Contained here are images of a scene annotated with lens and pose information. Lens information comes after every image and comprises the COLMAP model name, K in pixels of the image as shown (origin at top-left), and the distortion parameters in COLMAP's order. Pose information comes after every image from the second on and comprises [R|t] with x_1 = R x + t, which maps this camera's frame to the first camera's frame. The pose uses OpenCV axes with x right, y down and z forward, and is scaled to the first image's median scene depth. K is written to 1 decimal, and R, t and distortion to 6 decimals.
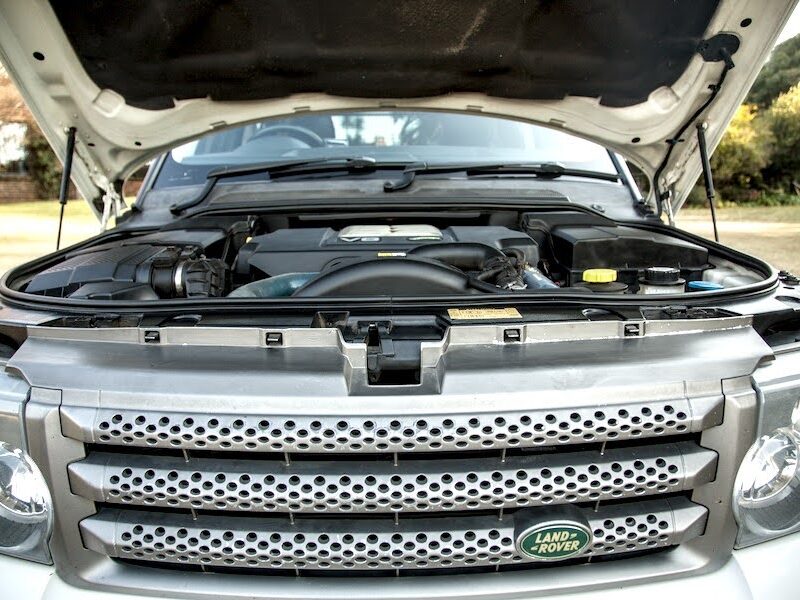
lens RADIAL K [[593.7, 0, 399.8], [0, 593.7, 300.1], [0, 0, 1]] dist [-0.113790, 0.049403]
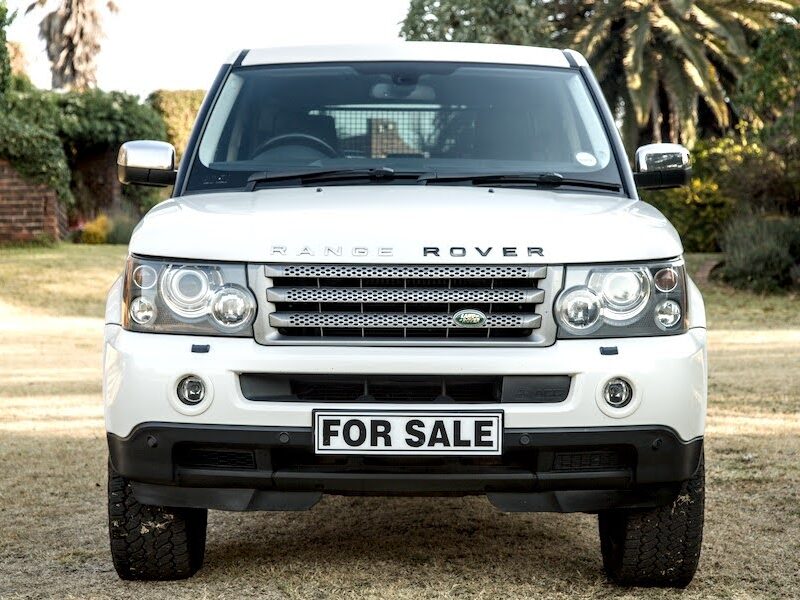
lens RADIAL K [[1845.7, 0, 400.0], [0, 1845.7, 305.0], [0, 0, 1]] dist [0.049060, 0.000000]
pose [[0.999671, 0.015409, -0.020493, 0.050447], [-0.018596, 0.985998, -0.165719, 0.633078], [0.017653, 0.166045, 0.985960, -2.563118]]
